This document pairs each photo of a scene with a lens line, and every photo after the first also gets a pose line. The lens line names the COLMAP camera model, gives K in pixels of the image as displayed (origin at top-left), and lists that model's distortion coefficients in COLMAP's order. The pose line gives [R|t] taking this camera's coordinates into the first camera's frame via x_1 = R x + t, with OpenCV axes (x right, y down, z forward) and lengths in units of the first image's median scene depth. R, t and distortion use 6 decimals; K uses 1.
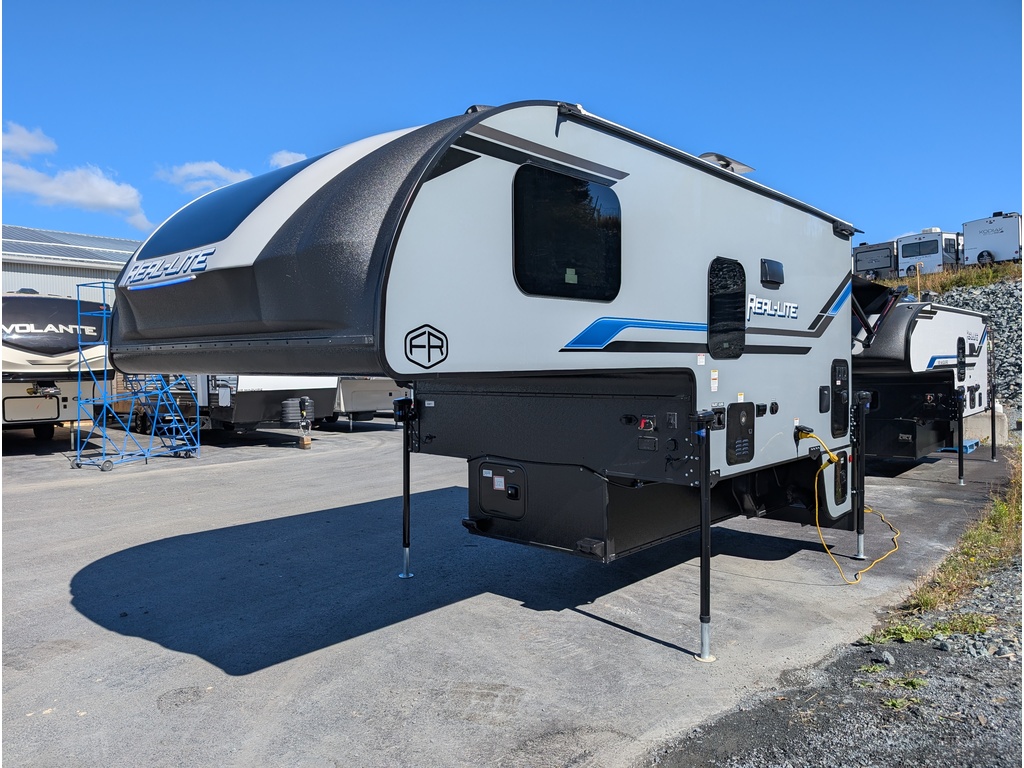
lens RADIAL K [[735.4, 0, 498.1], [0, 735.4, 381.7], [0, 0, 1]] dist [0.005578, 0.000524]
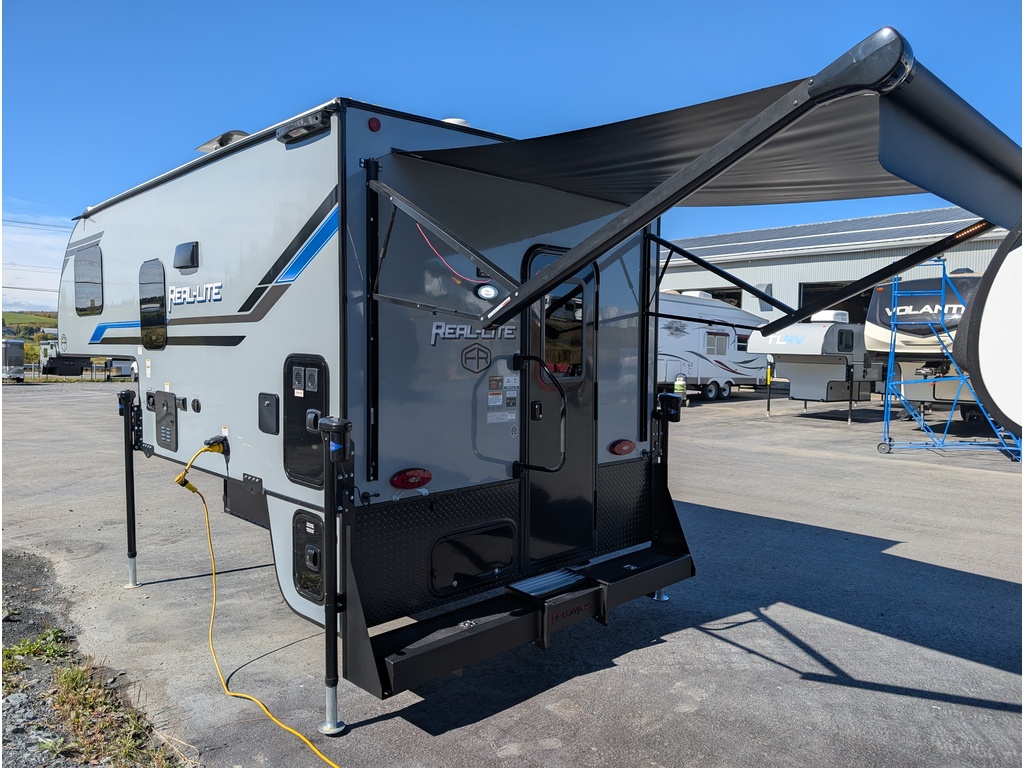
lens RADIAL K [[733.4, 0, 514.2], [0, 733.4, 377.7], [0, 0, 1]] dist [0.007481, 0.001697]
pose [[-0.059489, 0.053773, -0.996780, 1.266991], [-0.025944, 0.998127, 0.055394, -0.059079], [0.997892, 0.029156, -0.057982, 1.465127]]
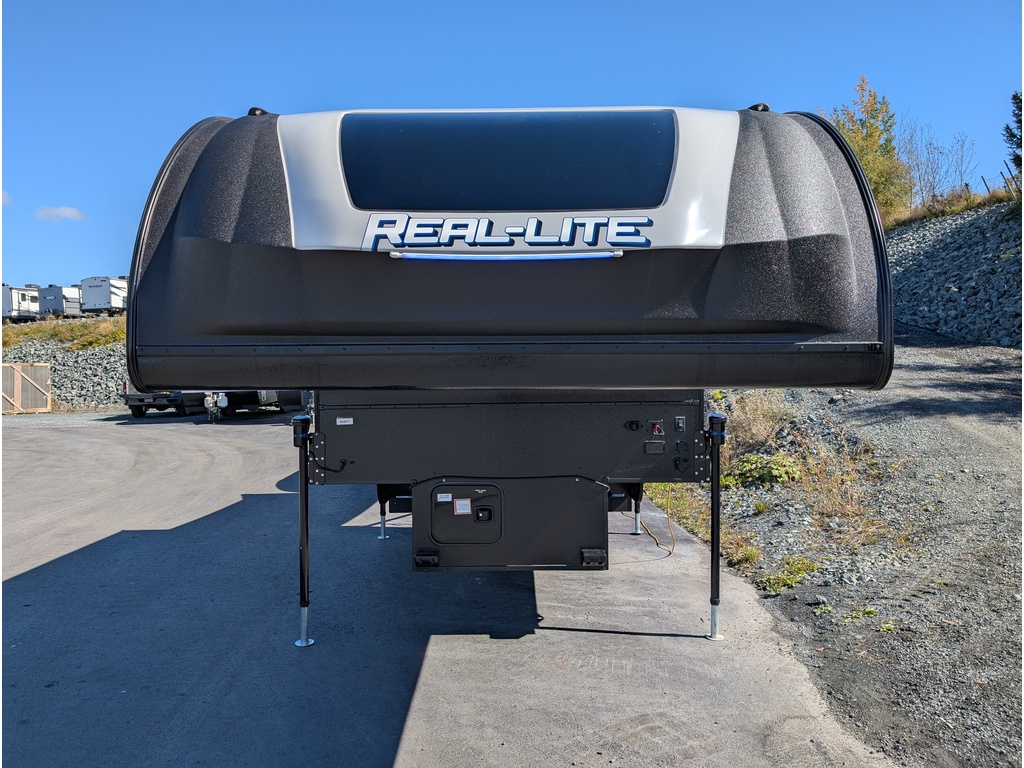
lens RADIAL K [[735.4, 0, 498.1], [0, 735.4, 381.7], [0, 0, 1]] dist [0.005578, 0.000524]
pose [[0.745955, -0.014640, 0.665835, -0.589540], [0.019549, 0.999809, 0.000083, -0.012350], [-0.665709, 0.012954, 0.746099, 0.330127]]
